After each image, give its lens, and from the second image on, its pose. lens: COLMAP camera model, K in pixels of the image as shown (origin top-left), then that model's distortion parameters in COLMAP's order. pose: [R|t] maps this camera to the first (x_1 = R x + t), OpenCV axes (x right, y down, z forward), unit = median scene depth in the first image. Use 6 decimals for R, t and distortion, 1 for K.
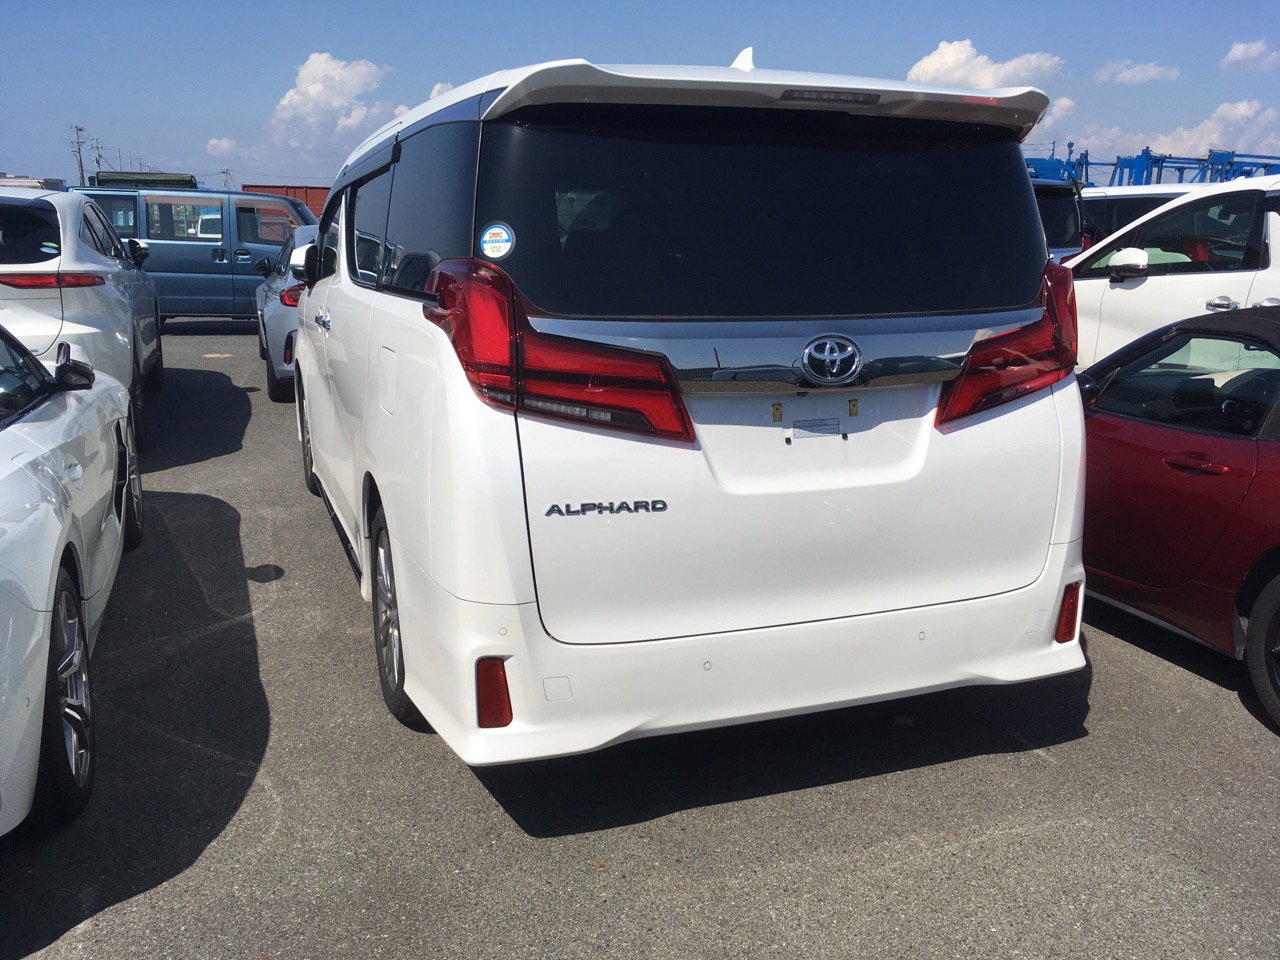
lens RADIAL K [[1063.9, 0, 654.4], [0, 1063.9, 482.5], [0, 0, 1]] dist [0.057562, -0.082978]
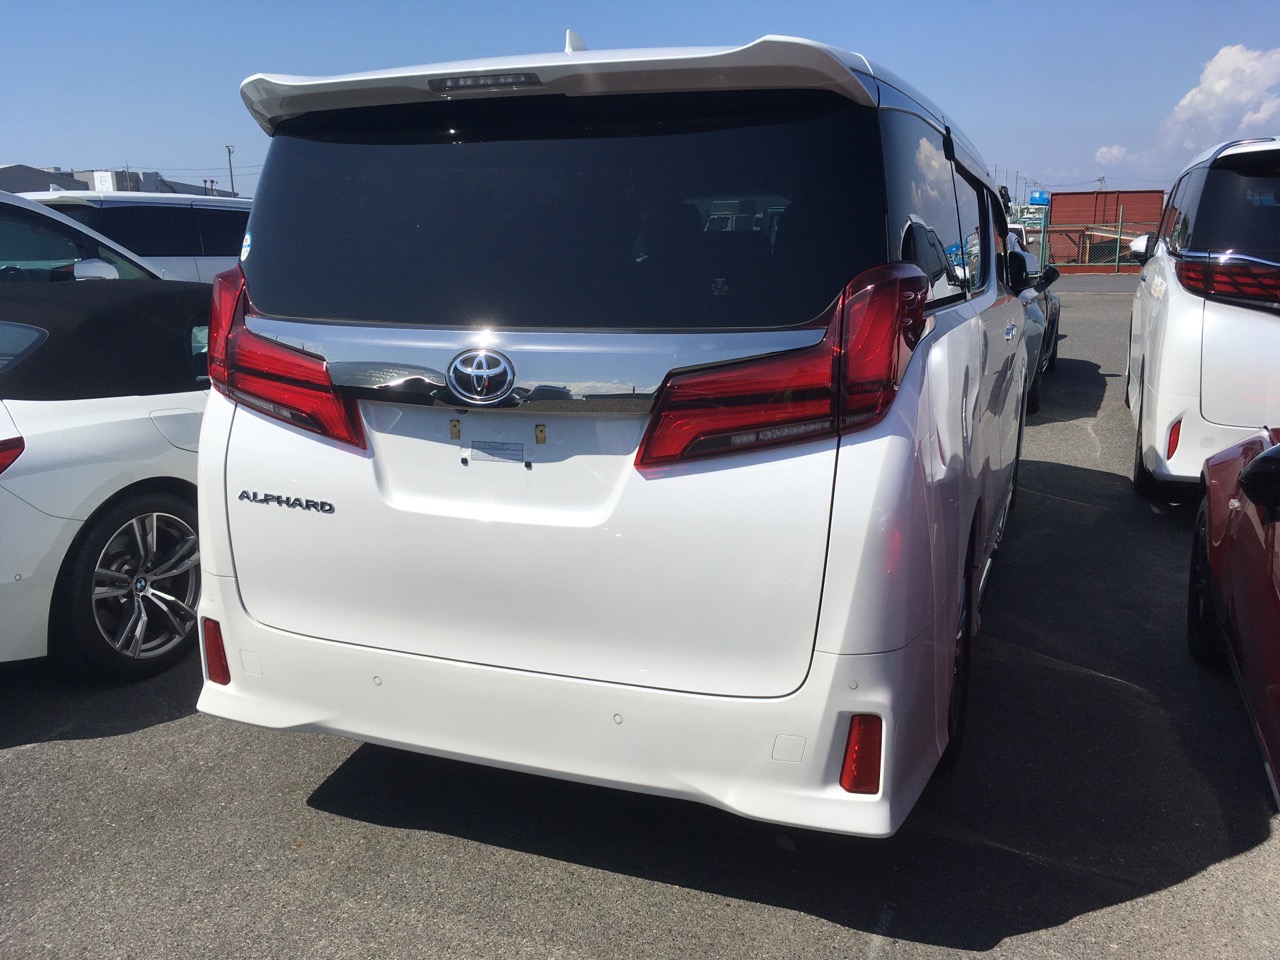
lens RADIAL K [[1063.9, 0, 654.4], [0, 1063.9, 482.5], [0, 0, 1]] dist [0.057562, -0.082978]
pose [[0.747498, 0.130754, -0.651268, 0.852375], [-0.135484, 0.989836, 0.043225, -0.083485], [0.650301, 0.055926, 0.757616, 0.413929]]
